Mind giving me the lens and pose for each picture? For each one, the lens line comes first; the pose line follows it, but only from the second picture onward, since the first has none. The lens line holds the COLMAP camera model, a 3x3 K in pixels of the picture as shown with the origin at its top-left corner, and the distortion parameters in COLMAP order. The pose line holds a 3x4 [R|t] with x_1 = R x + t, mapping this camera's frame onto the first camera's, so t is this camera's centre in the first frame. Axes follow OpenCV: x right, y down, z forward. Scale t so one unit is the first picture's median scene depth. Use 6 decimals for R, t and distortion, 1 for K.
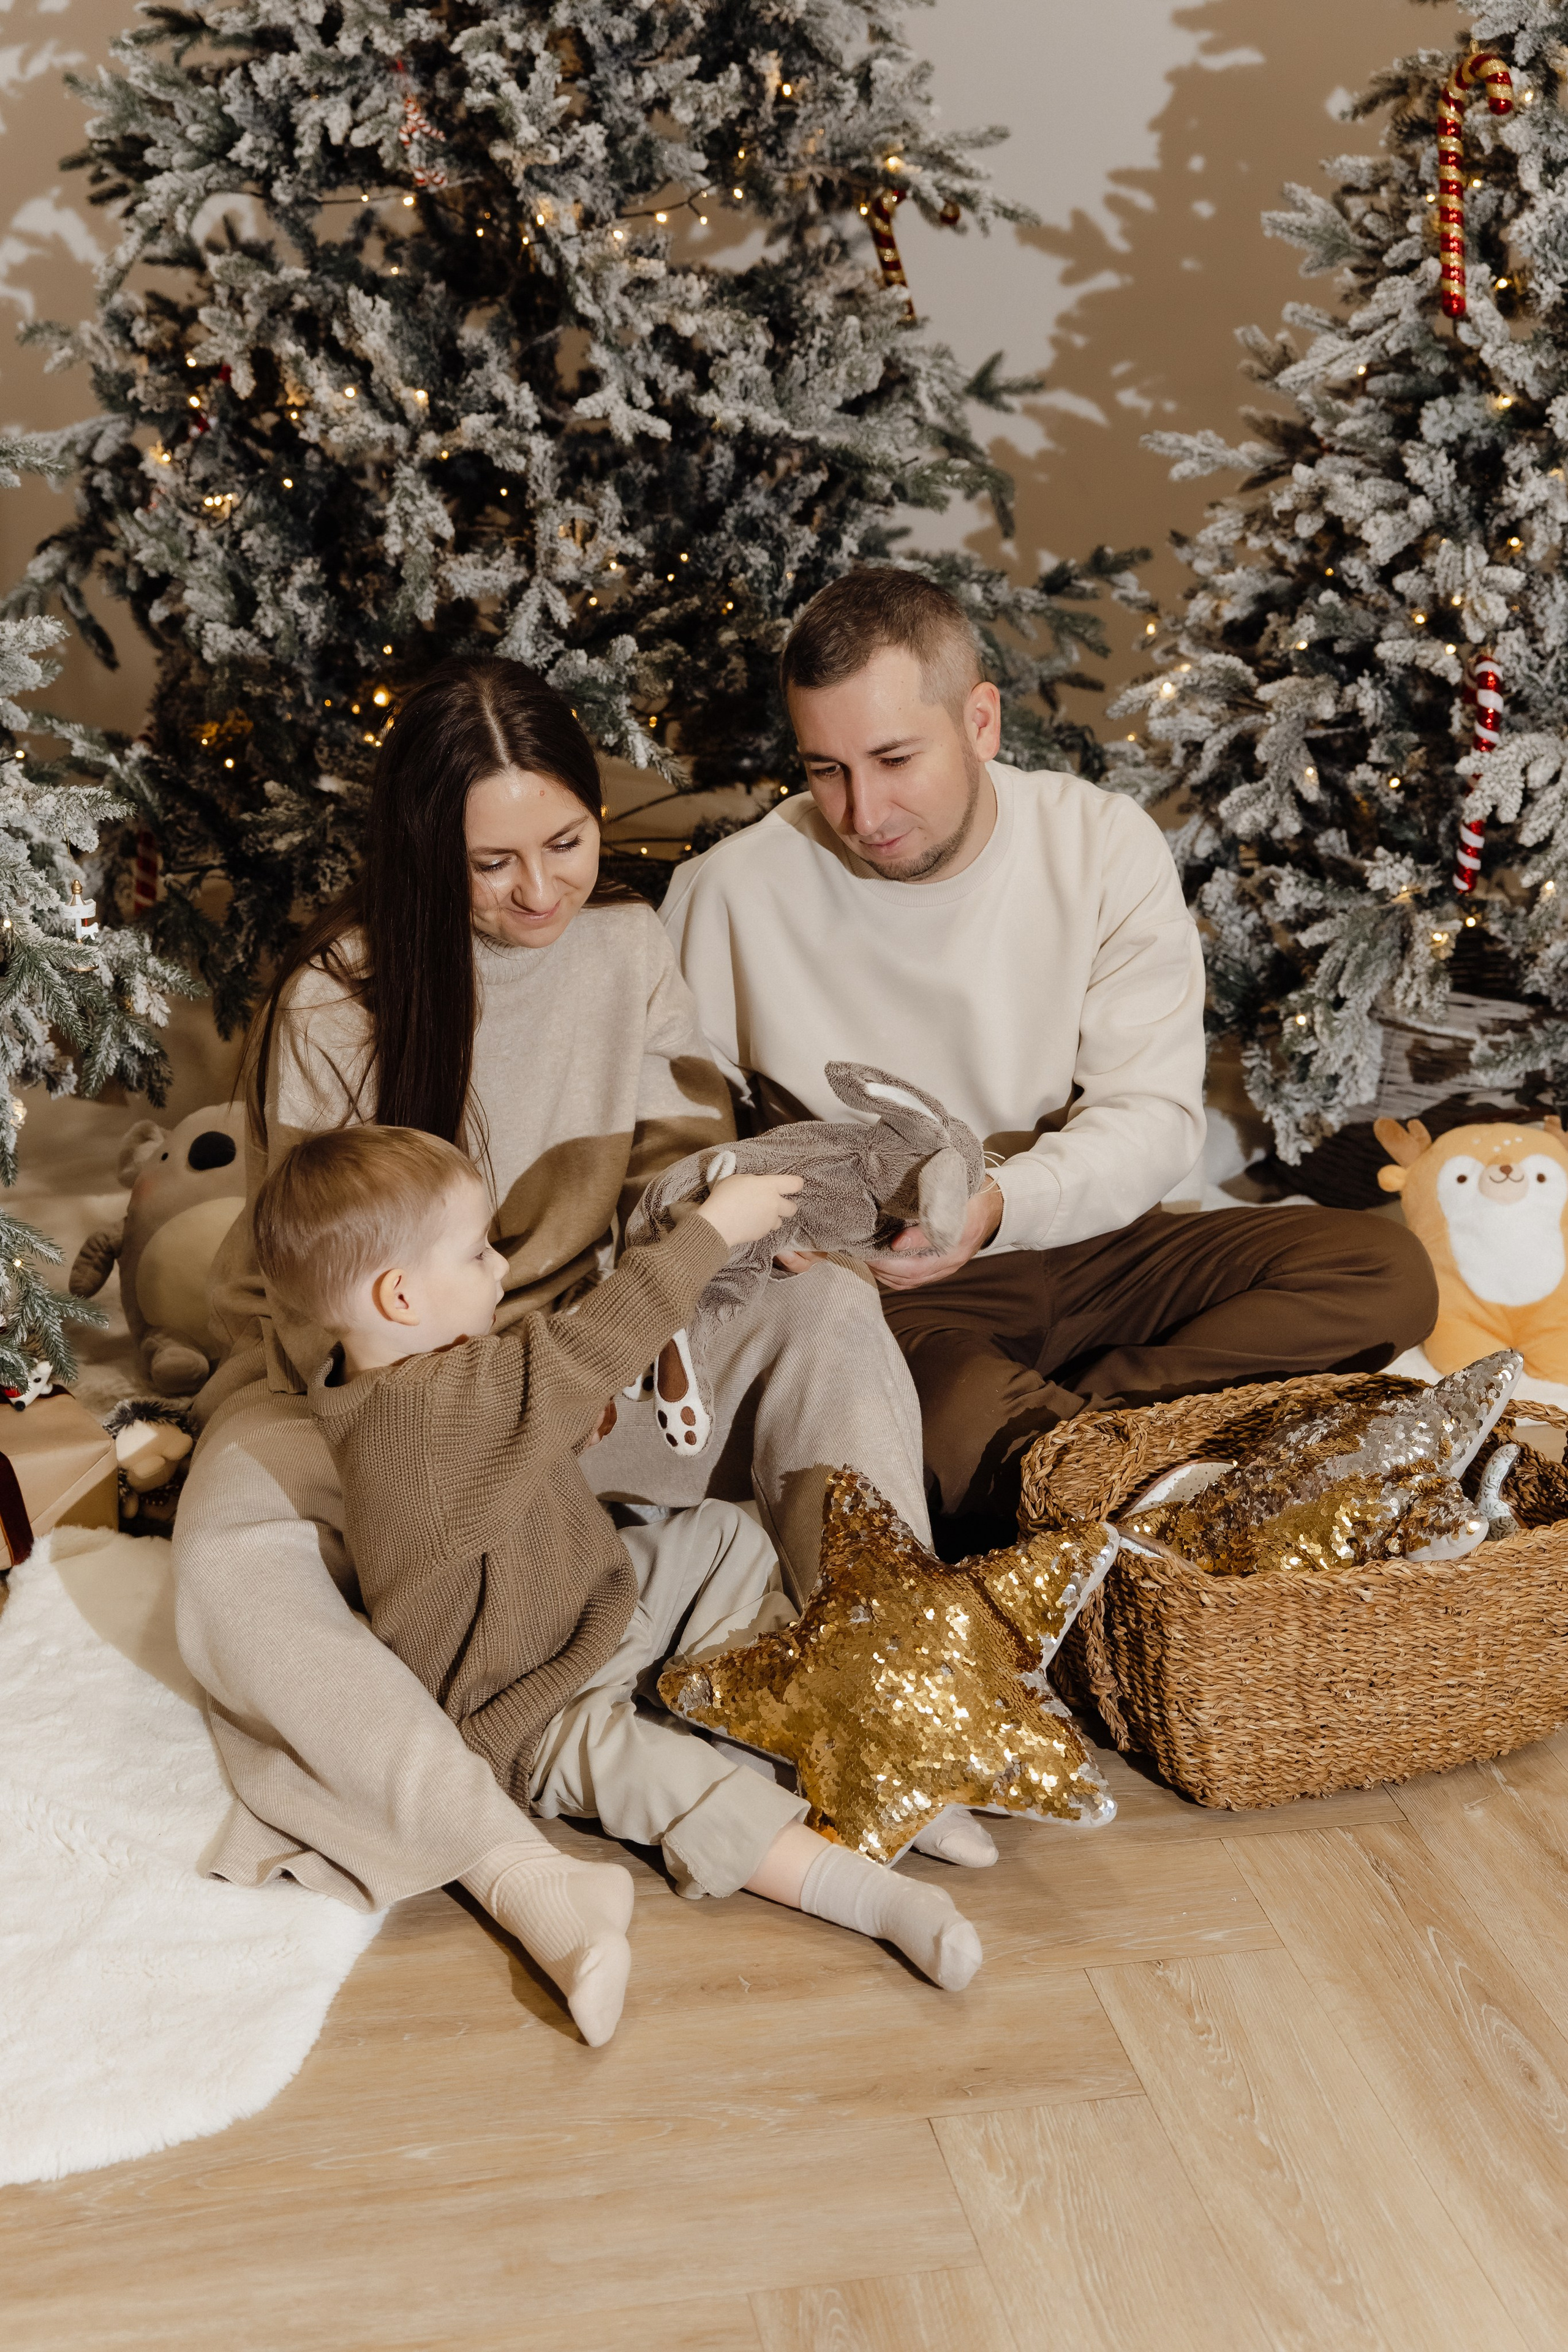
lens RADIAL K [[3213.4, 0, 727.7], [0, 3213.4, 1206.4], [0, 0, 1]] dist [0.080129, 0.056169]
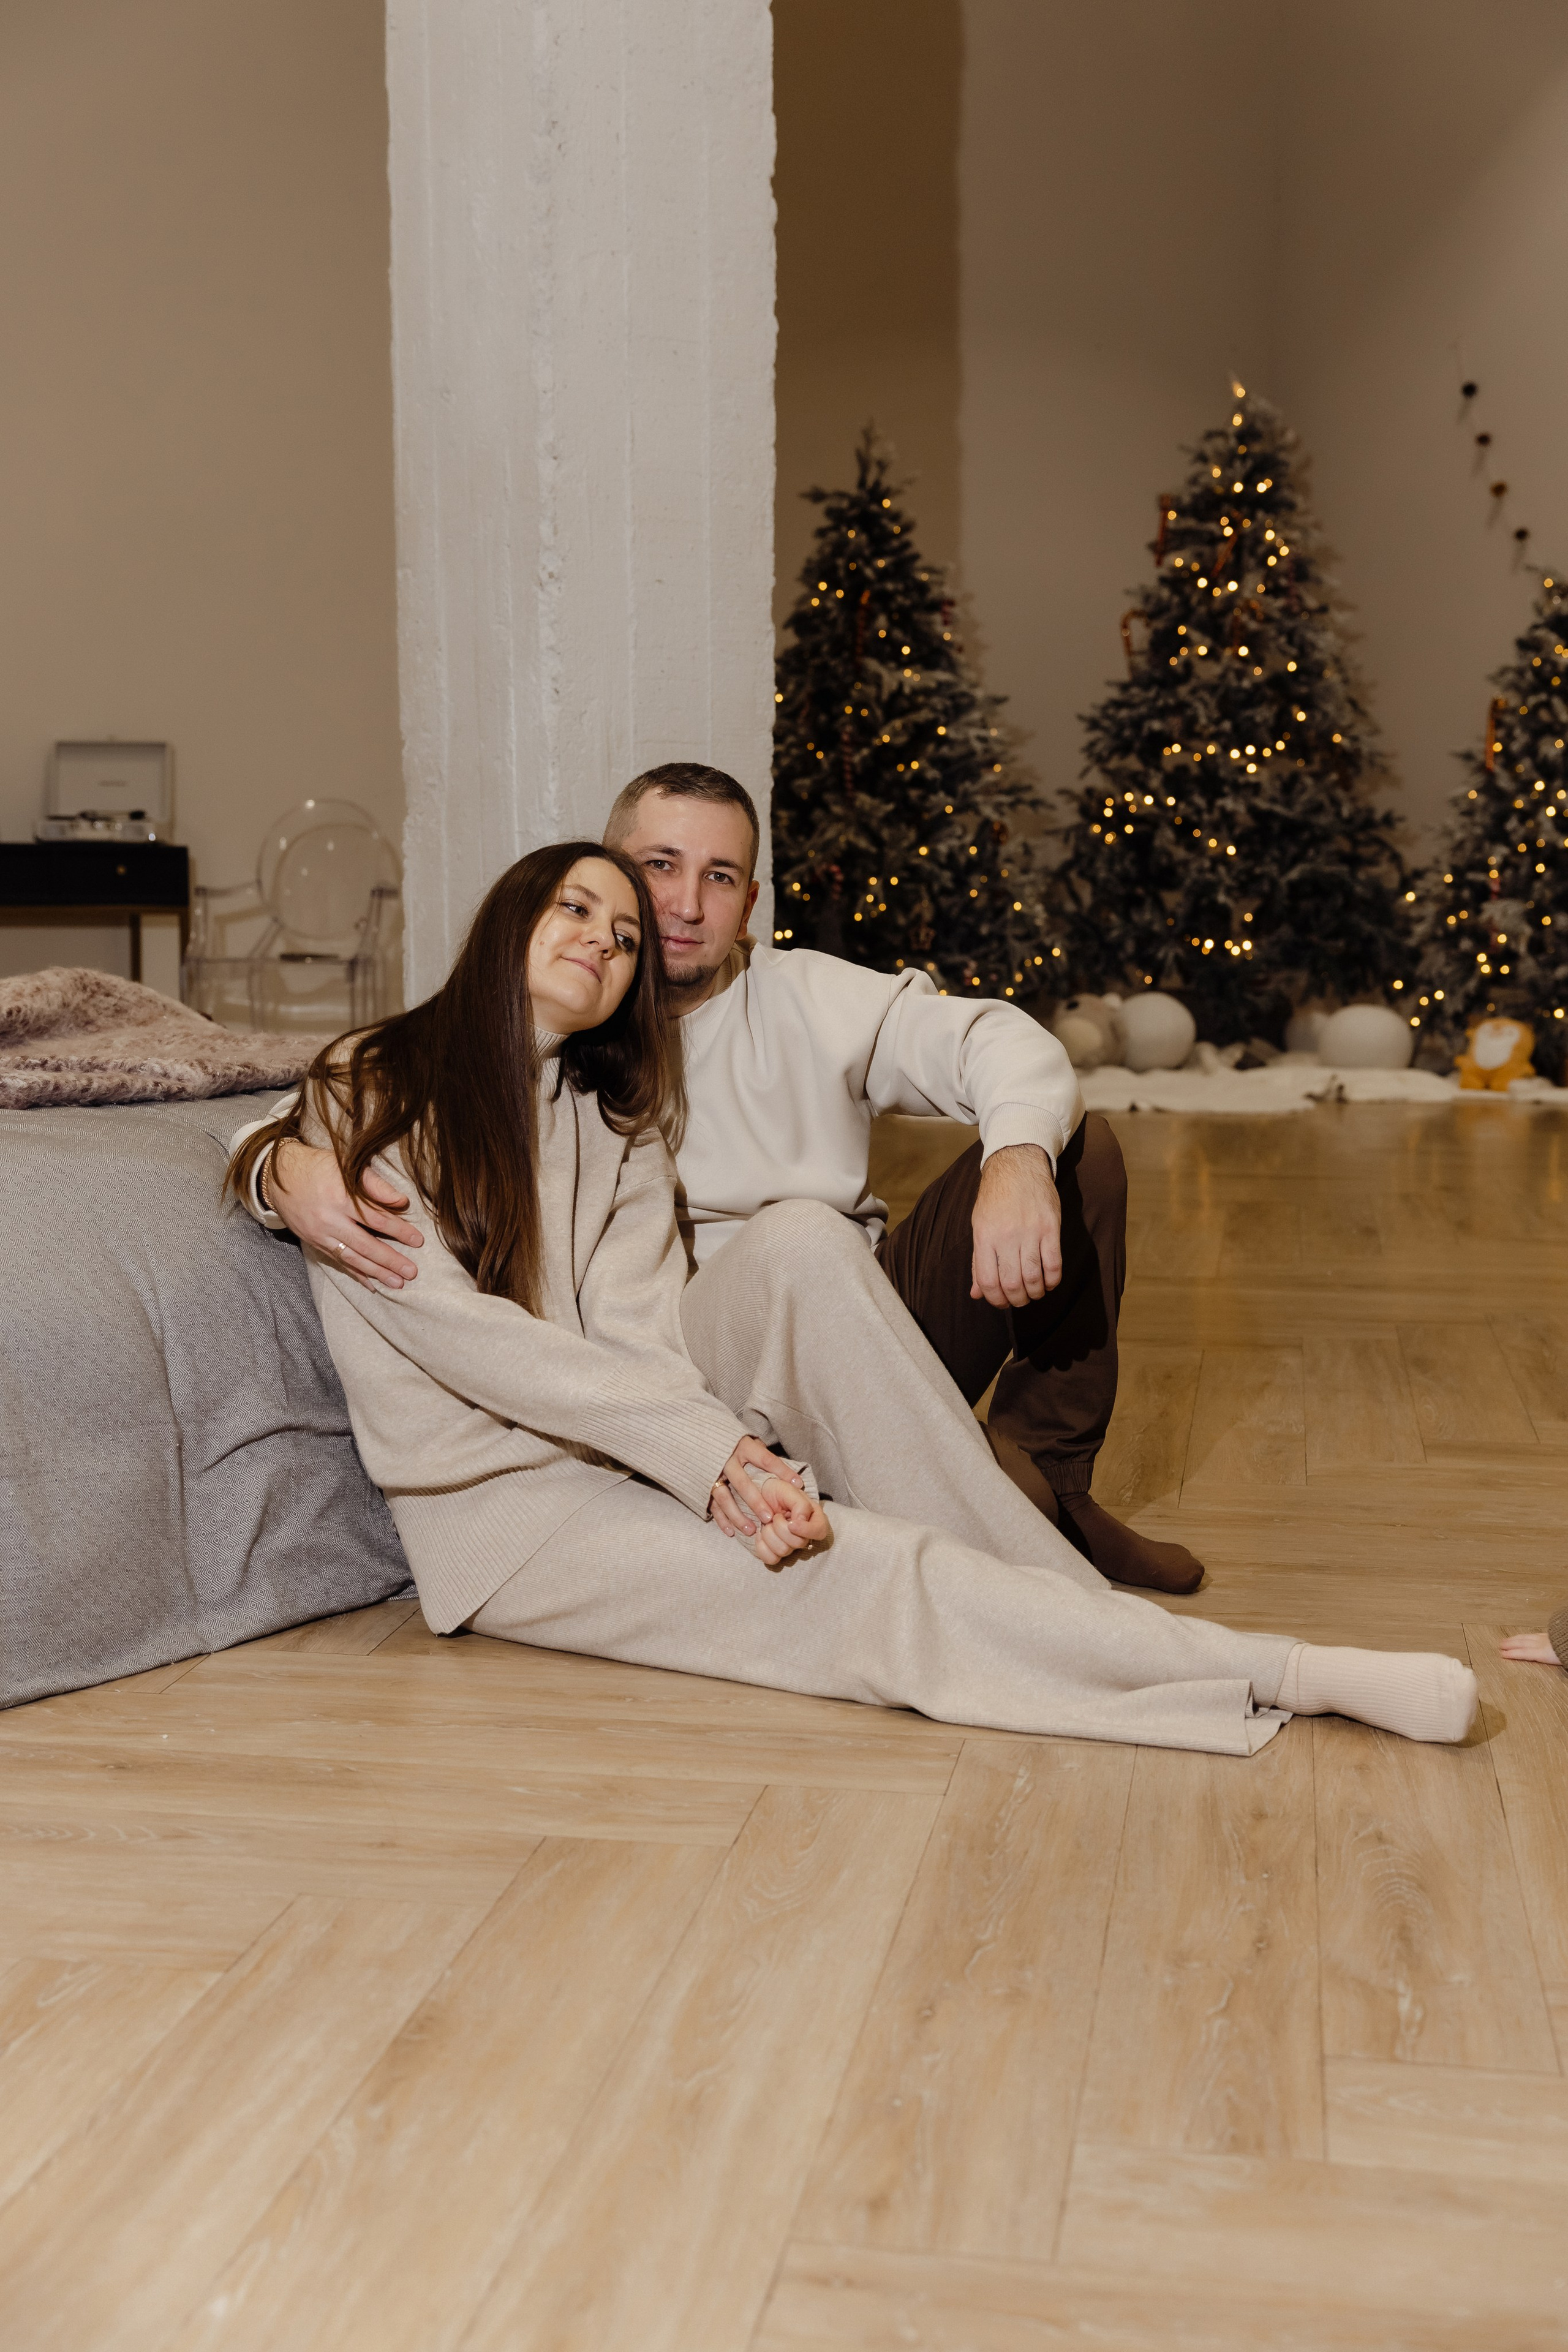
lens RADIAL K [[2784.6, 0, 770.2], [0, 2784.6, 1167.9], [0, 0, 1]] dist [0.039389, 0.075747]
pose [[0.934230, 0.044984, -0.353823, 0.532555], [-0.131372, 0.965671, -0.224100, 0.777461], [0.331596, 0.255843, 0.908068, -1.563650]]
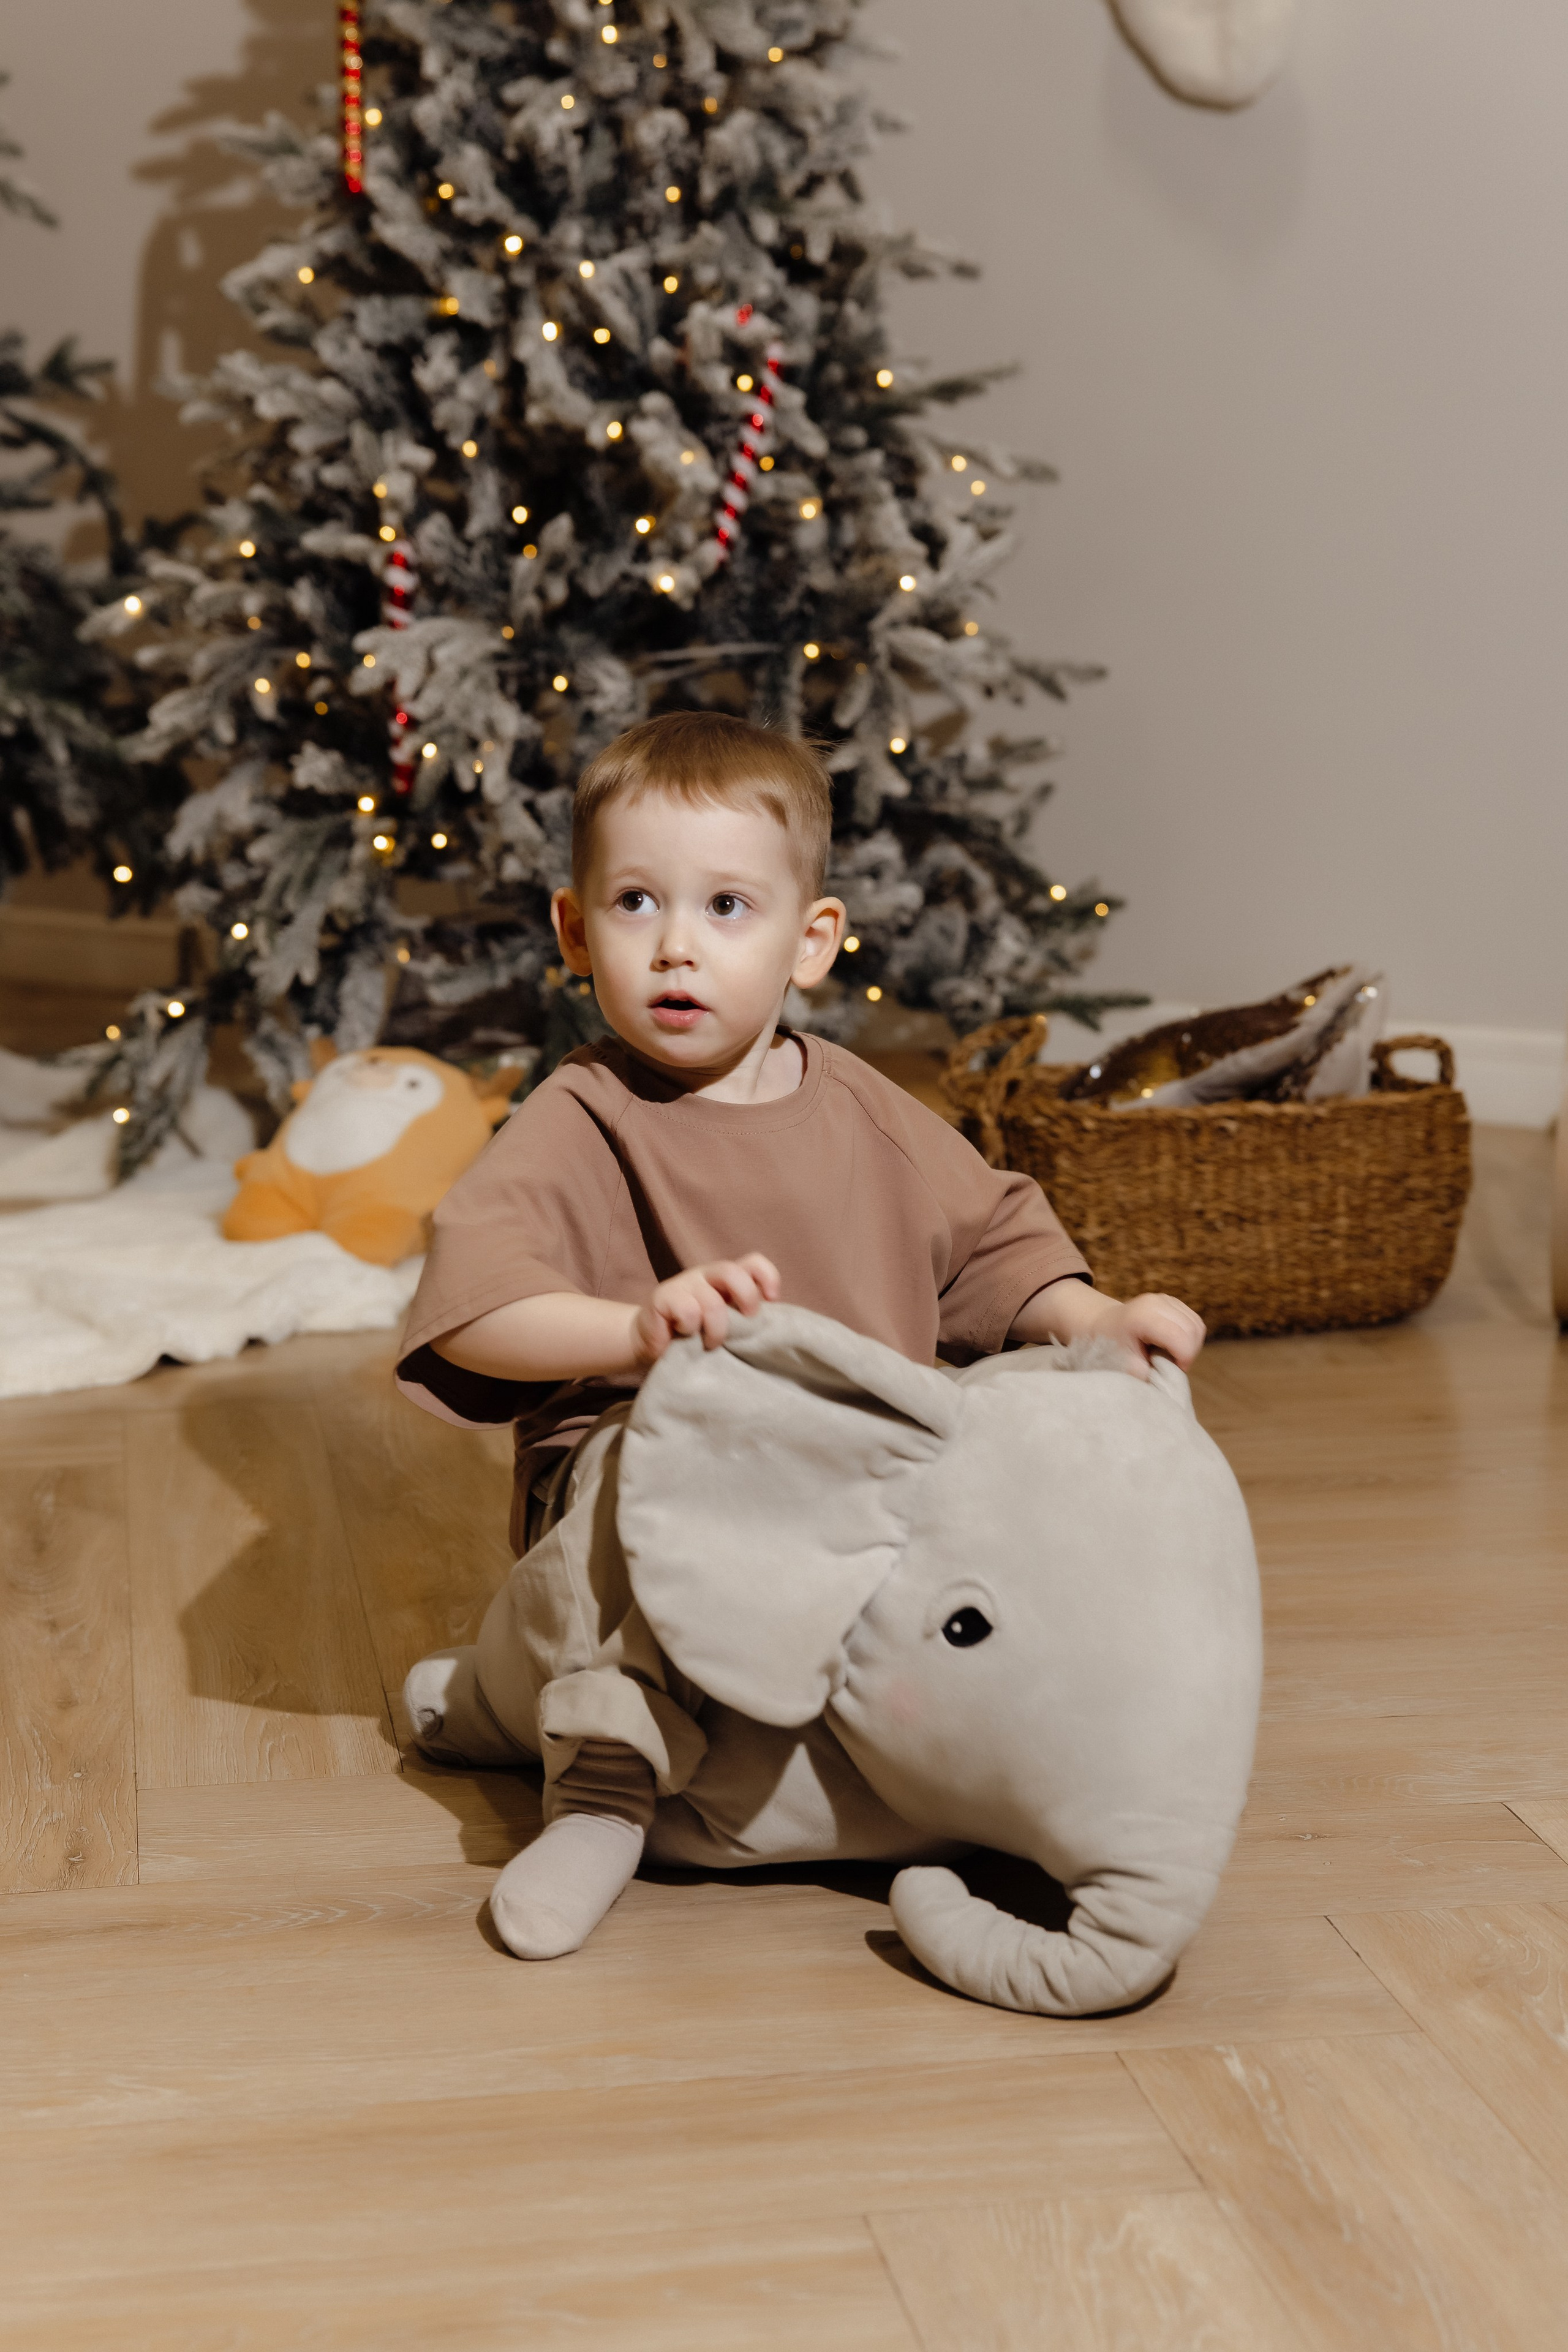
lens RADIAL K [[3755.7, 0, 782.7], [0, 3755.7, 1229.7], [0, 0, 1]] dist [0.071980, 0.063559]
pose [[0.999995, -0.003152, 0.000205, 0.338749], [0.003141, 0.985245, -0.171123, 0.217000], [0.000337, 0.171122, 0.985250, -0.060523]]
